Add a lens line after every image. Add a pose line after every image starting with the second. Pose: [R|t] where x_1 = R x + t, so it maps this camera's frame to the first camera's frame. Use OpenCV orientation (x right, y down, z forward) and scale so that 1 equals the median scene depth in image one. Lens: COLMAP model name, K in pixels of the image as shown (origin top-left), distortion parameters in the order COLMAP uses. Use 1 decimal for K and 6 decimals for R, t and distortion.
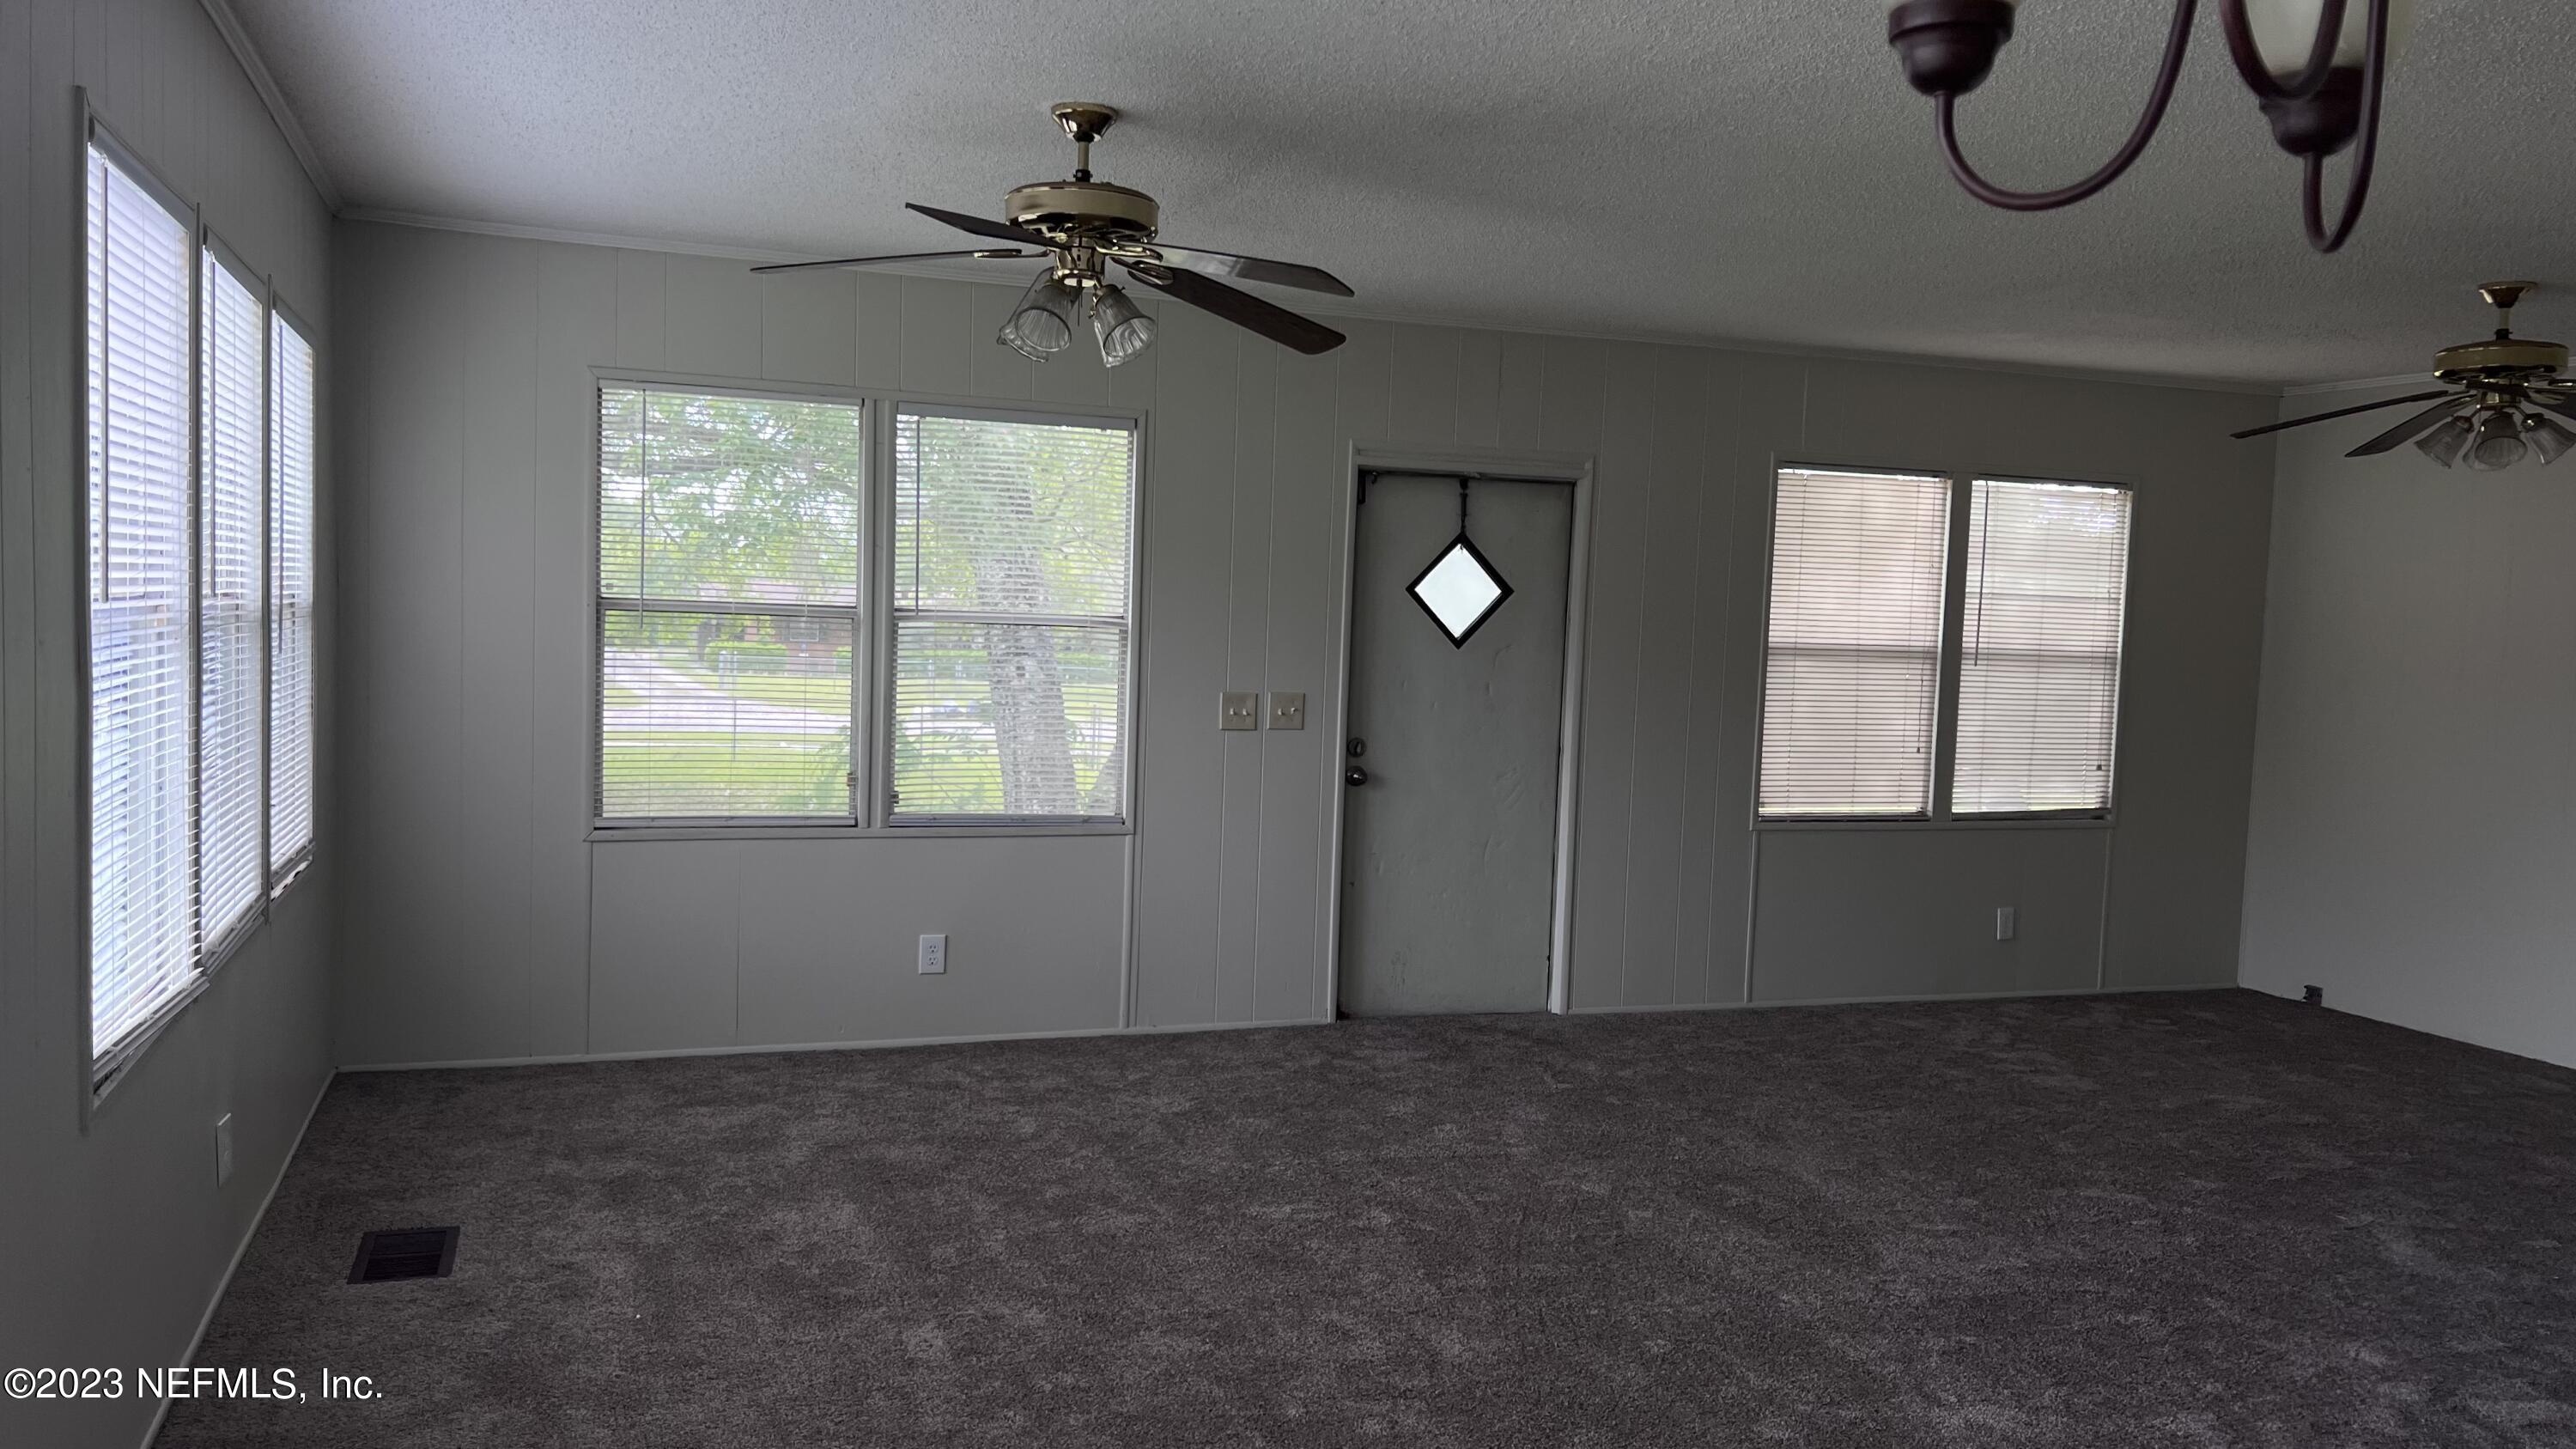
lens RADIAL K [[1864.8, 0, 1293.1], [0, 1864.8, 737.7], [0, 0, 1]] dist [0.007213, -0.012512]
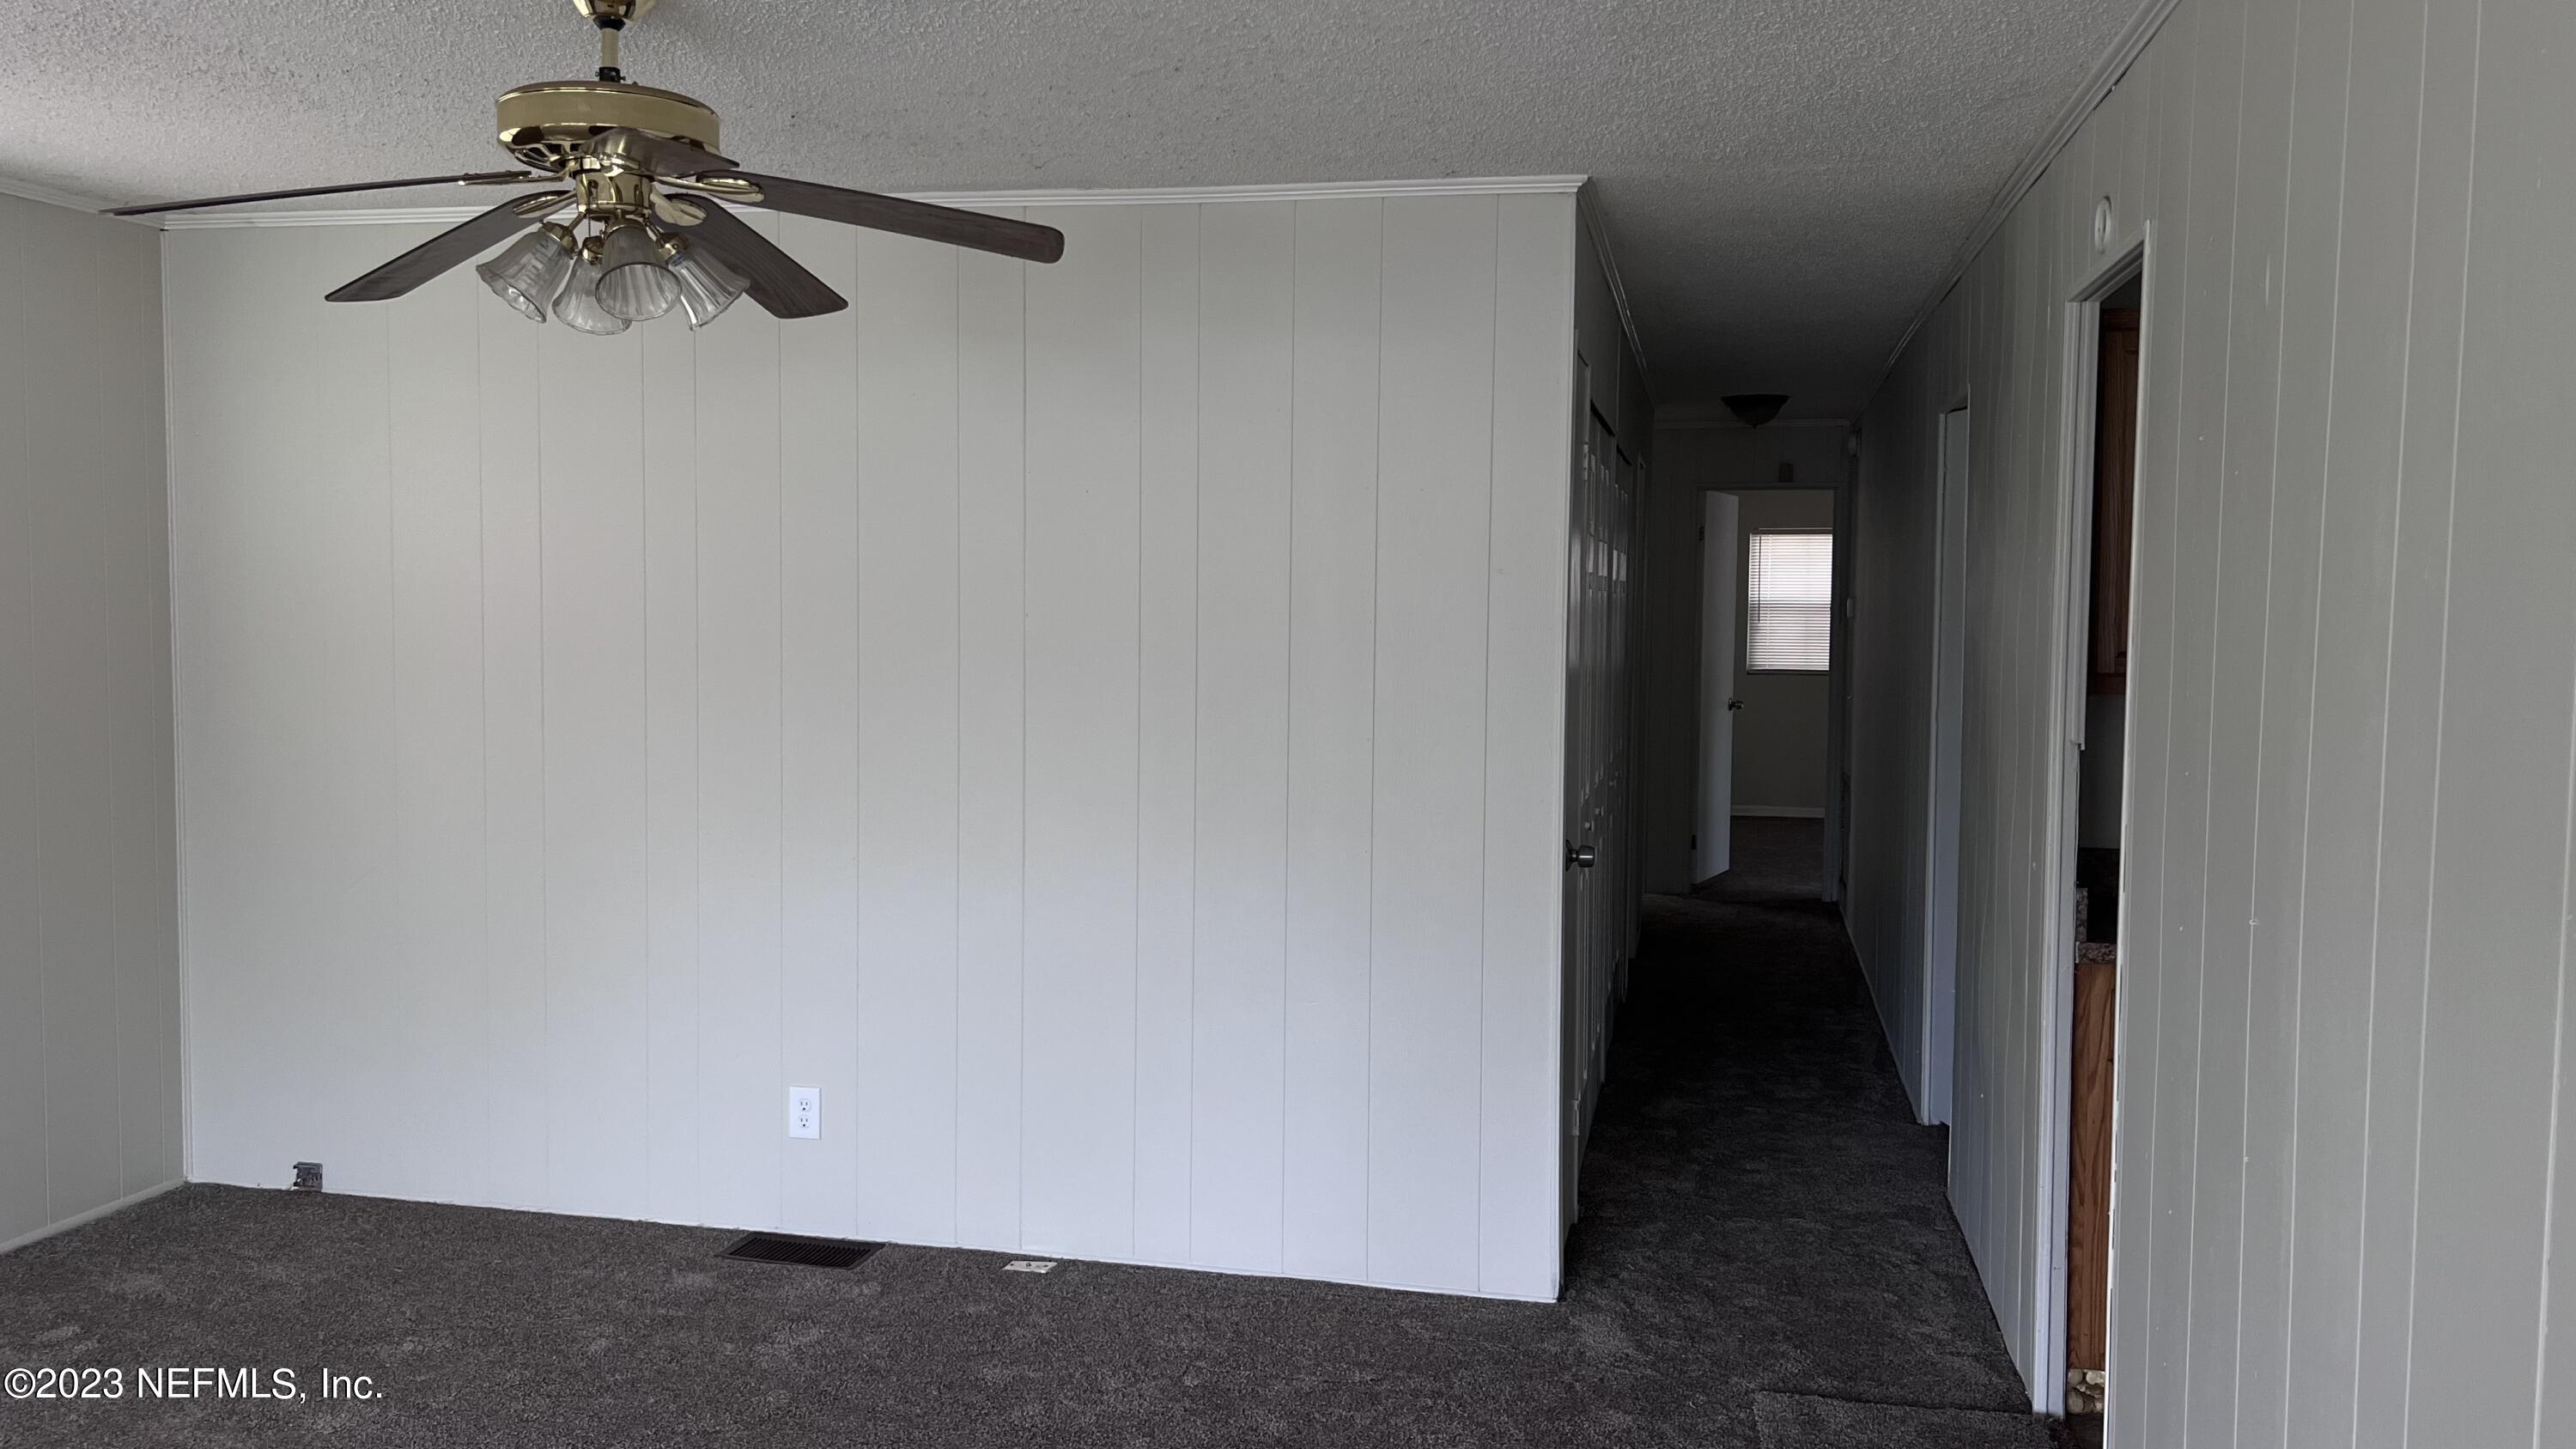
lens RADIAL K [[1990.5, 0, 1276.4], [0, 1990.5, 718.9], [0, 0, 1]] dist [0.047374, -0.052304]
pose [[0.542240, -0.082398, 0.836174, 0.198407], [0.069617, 0.996164, 0.053018, -0.038371], [-0.837334, 0.029464, 0.545896, 0.413955]]
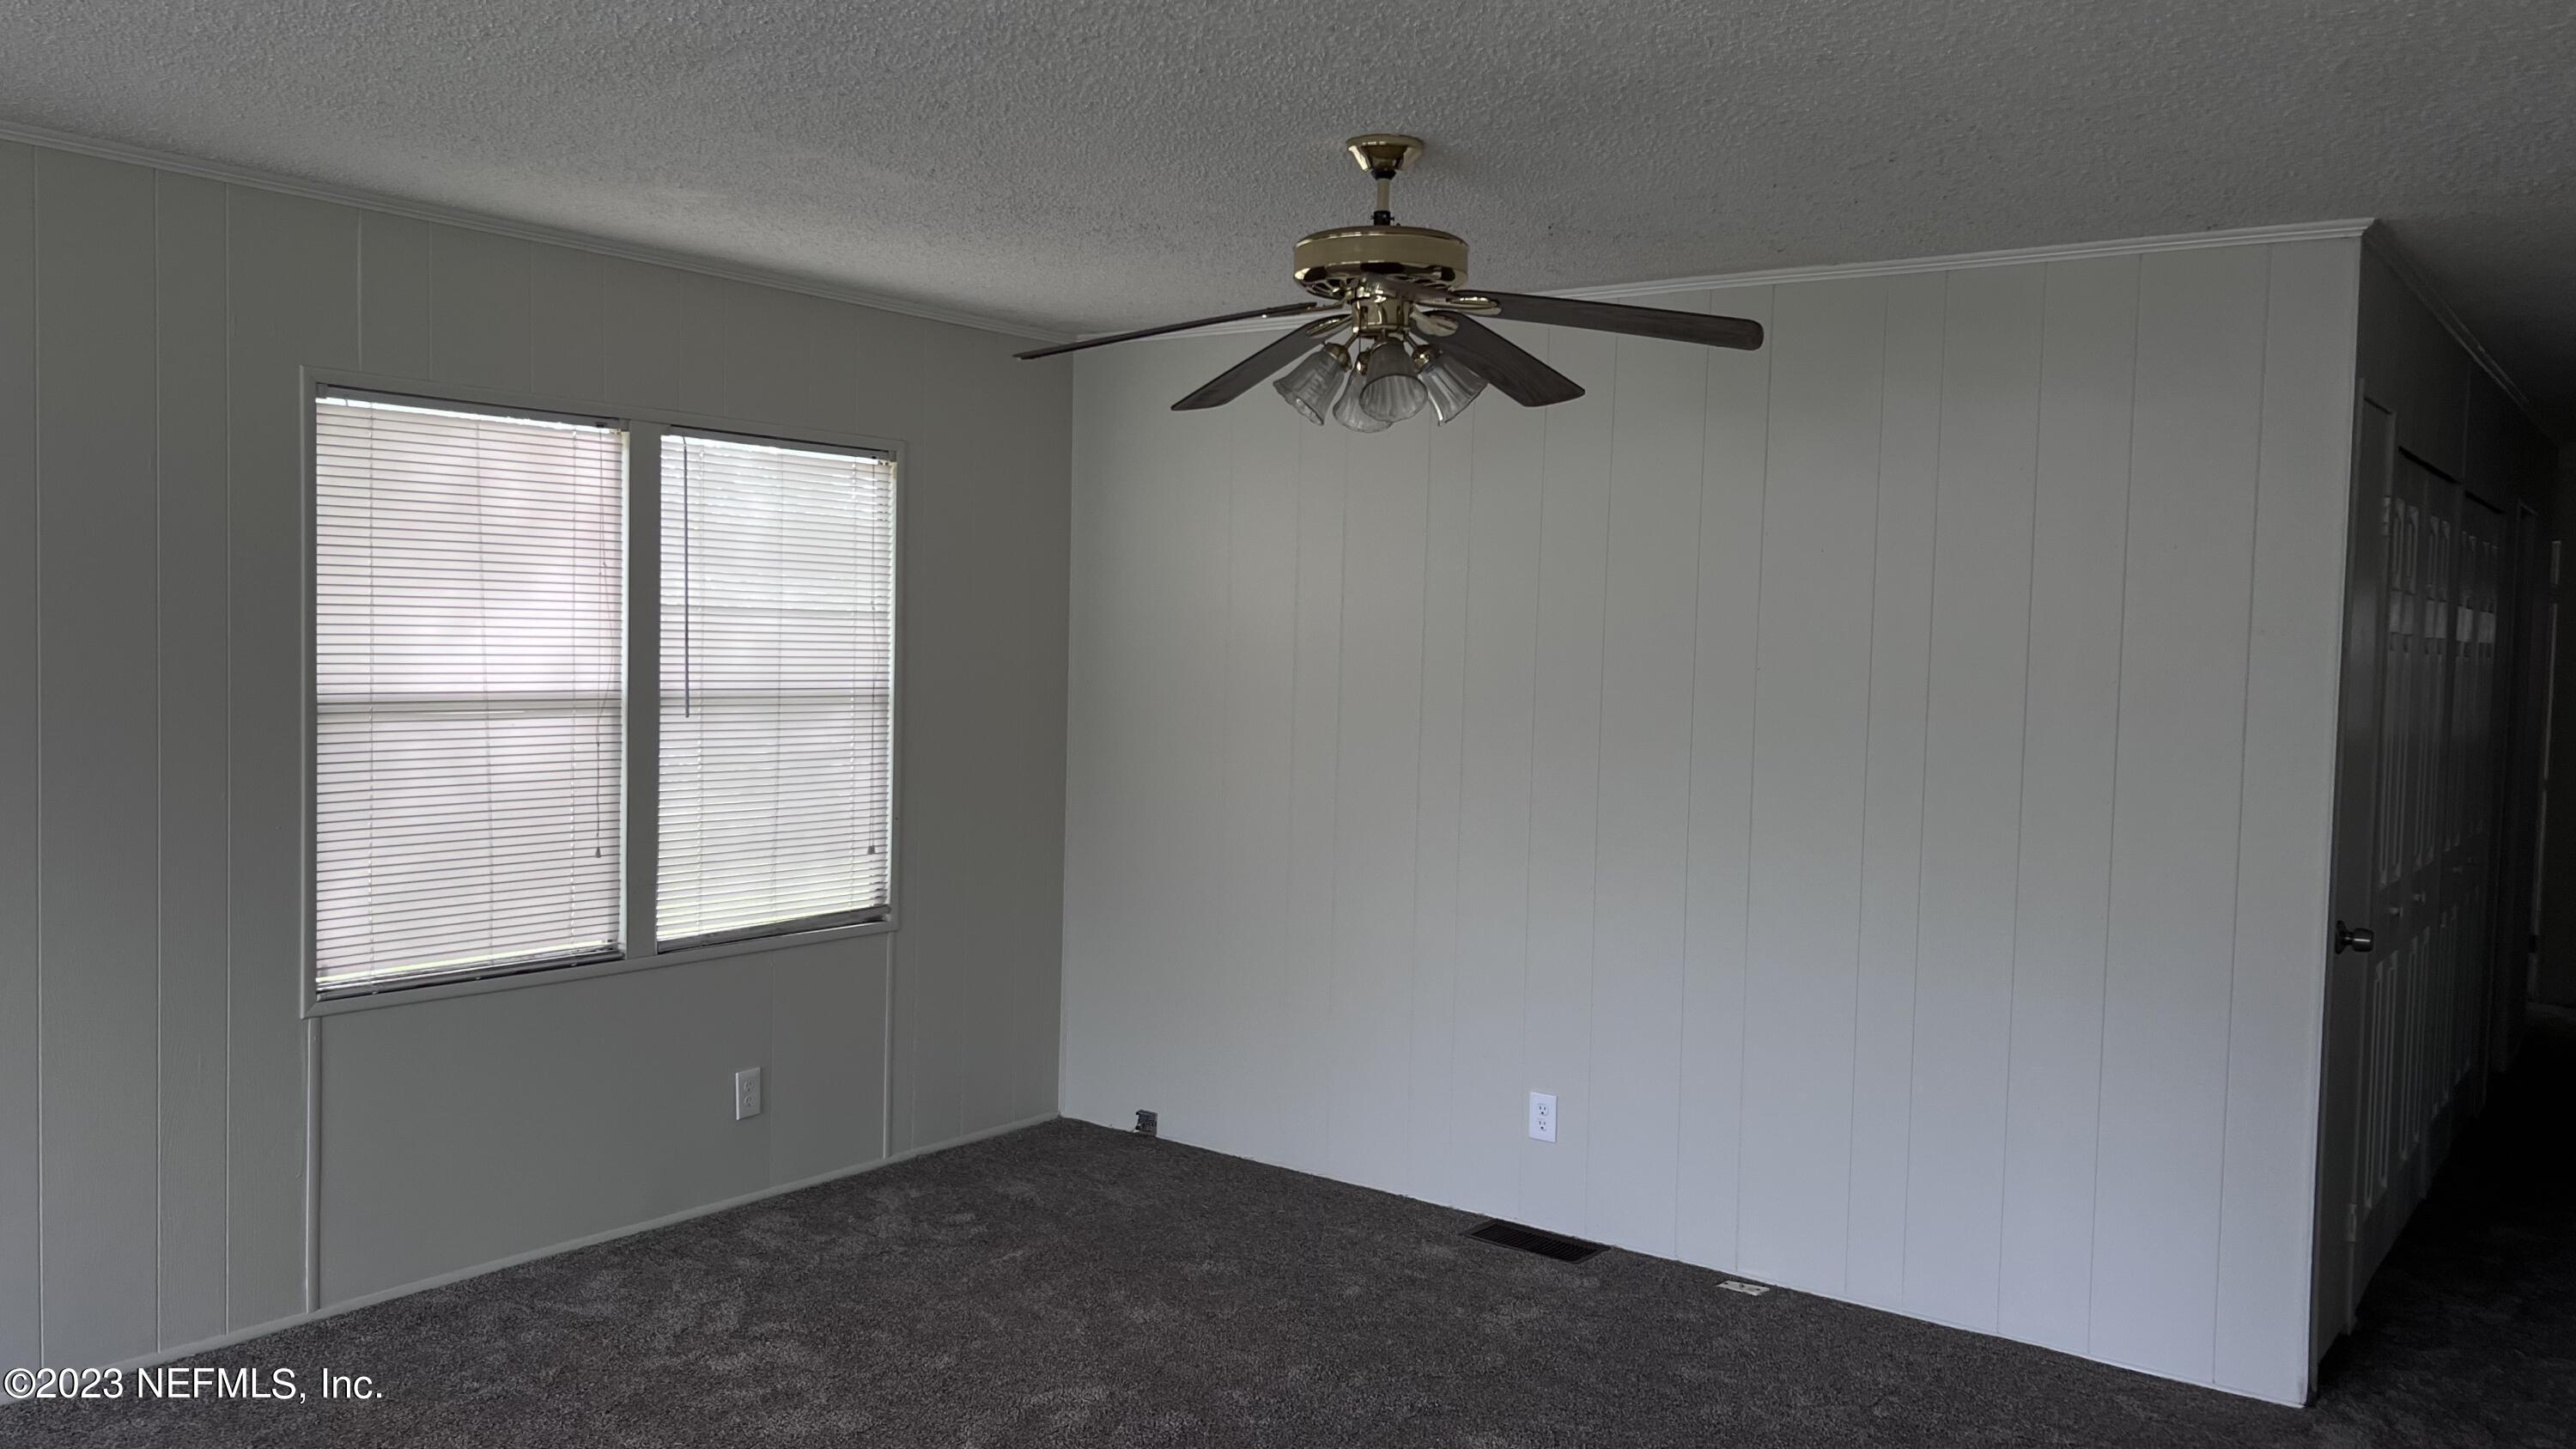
lens RADIAL K [[1964.4, 0, 1235.5], [0, 1964.4, 732.2], [0, 0, 1]] dist [0.106454, -0.119124]
pose [[0.842452, -0.043182, 0.537039, 0.177618], [0.044537, 0.998953, 0.010459, -0.036809], [-0.536928, 0.015107, 0.843493, 0.351239]]
